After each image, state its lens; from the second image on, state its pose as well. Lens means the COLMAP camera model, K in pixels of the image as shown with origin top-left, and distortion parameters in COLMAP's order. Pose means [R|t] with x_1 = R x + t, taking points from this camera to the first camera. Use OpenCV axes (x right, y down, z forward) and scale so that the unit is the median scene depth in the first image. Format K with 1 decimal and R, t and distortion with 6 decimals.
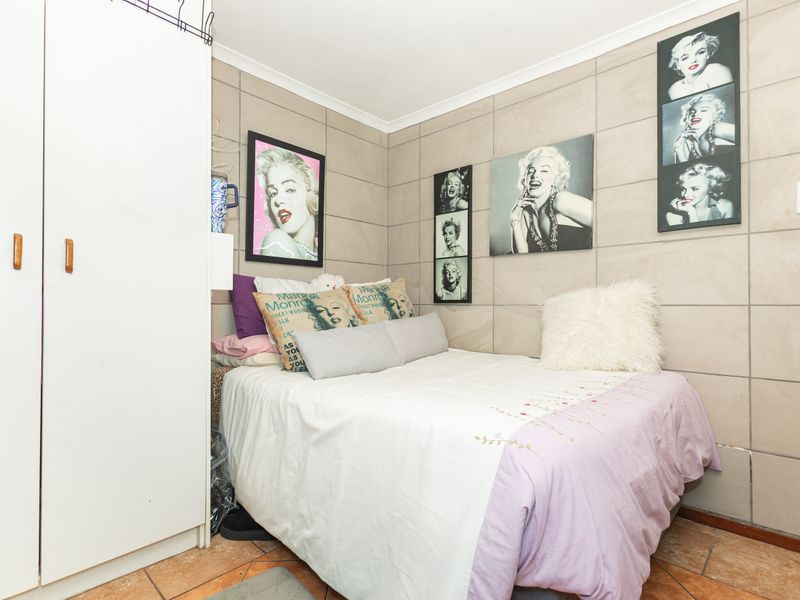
lens RADIAL K [[409.9, 0, 400.4], [0, 409.9, 299.9], [0, 0, 1]] dist [0.000569, 0.000209]
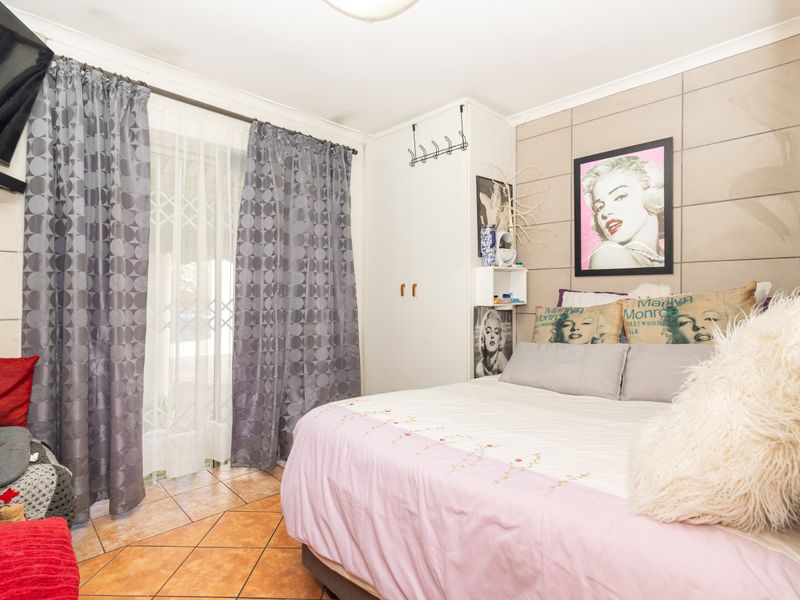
lens RADIAL K [[409.9, 0, 401.0], [0, 409.9, 298.0], [0, 0, 1]] dist [0.000569, 0.000209]
pose [[-0.035560, -0.001992, -0.999366, 0.712651], [0.005112, 0.999985, -0.002175, -0.034410], [0.999354, -0.005187, -0.035549, 0.532953]]
